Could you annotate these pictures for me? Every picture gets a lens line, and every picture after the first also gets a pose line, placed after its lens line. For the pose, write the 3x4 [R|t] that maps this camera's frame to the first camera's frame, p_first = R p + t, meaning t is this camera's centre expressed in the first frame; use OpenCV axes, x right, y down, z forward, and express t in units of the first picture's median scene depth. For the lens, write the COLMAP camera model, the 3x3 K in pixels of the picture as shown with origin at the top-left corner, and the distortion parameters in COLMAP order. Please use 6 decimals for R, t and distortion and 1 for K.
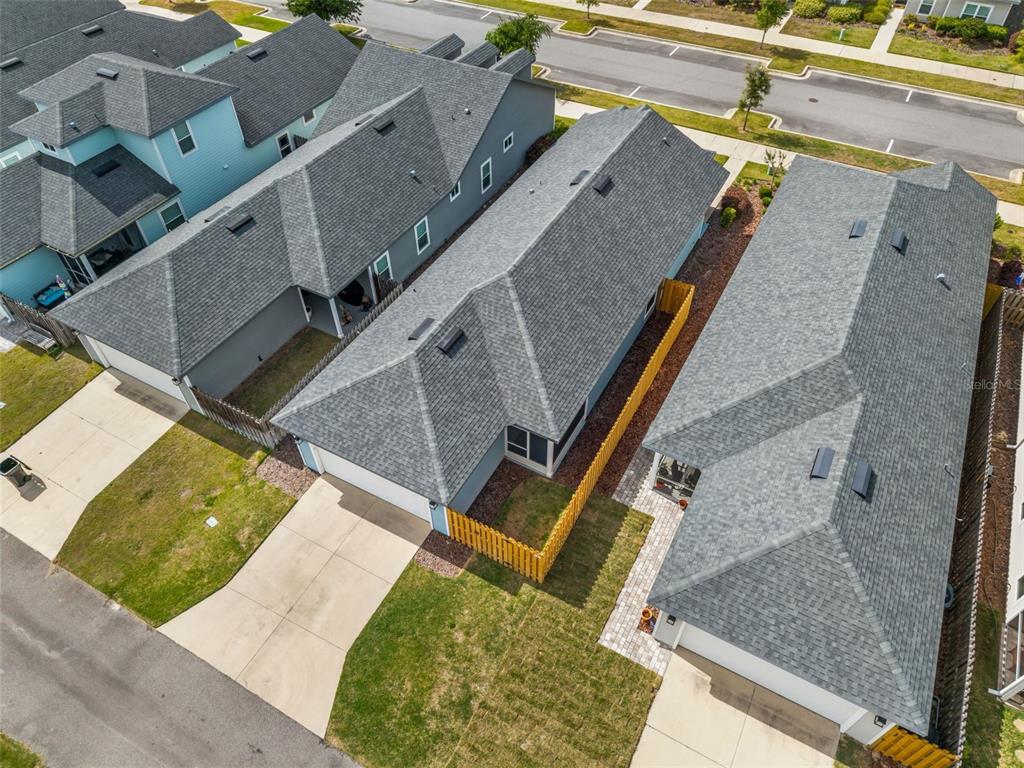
lens RADIAL K [[682.9, 0, 516.0], [0, 682.9, 381.2], [0, 0, 1]] dist [0.021979, -0.019664]
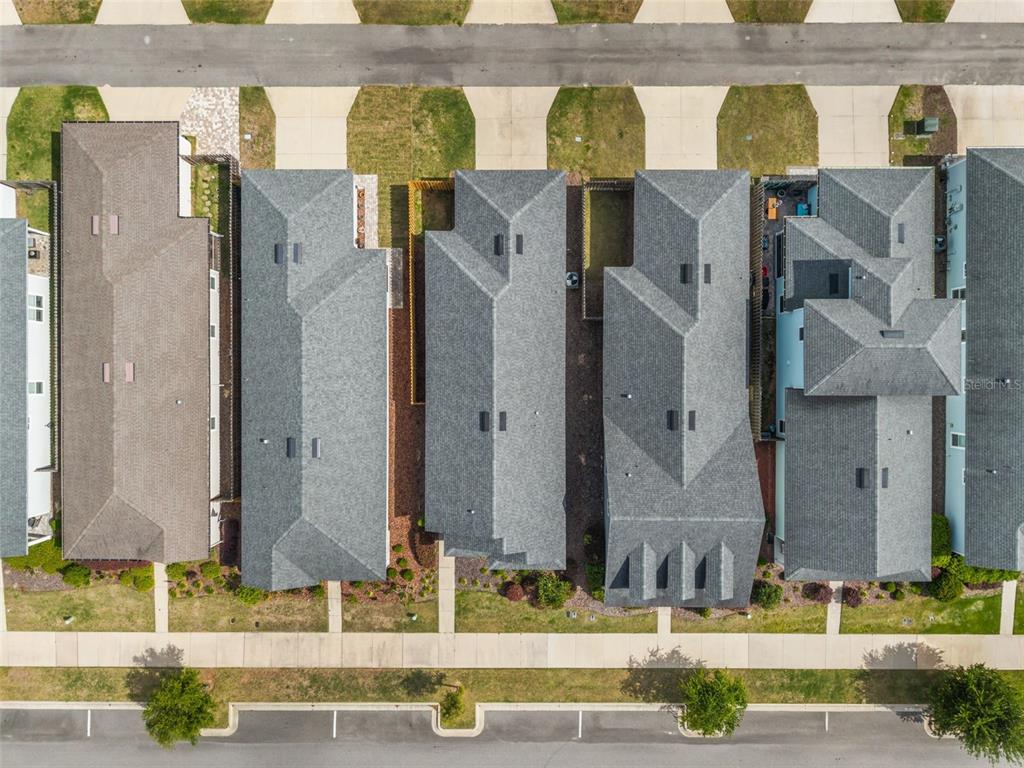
lens RADIAL K [[682.9, 0, 516.0], [0, 682.9, 381.2], [0, 0, 1]] dist [0.021979, -0.019664]
pose [[-0.878057, 0.478421, 0.011398, 0.014684], [-0.345708, -0.650596, 0.676173, -1.266253], [0.330911, 0.589778, 0.736655, -0.070322]]
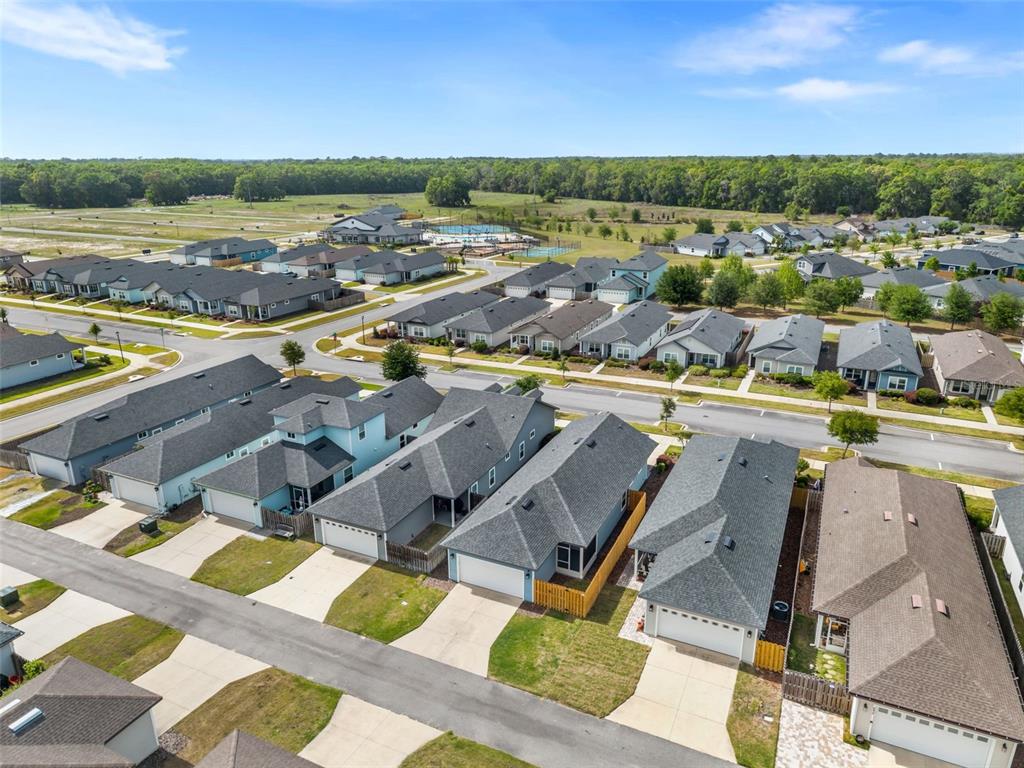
lens RADIAL K [[682.9, 0, 516.0], [0, 682.9, 381.2], [0, 0, 1]] dist [0.021979, -0.019664]
pose [[0.998163, -0.020442, 0.057028, -0.198921], [0.045643, 0.872734, -0.486057, 0.506158], [-0.039835, 0.487767, 0.872064, -0.787844]]
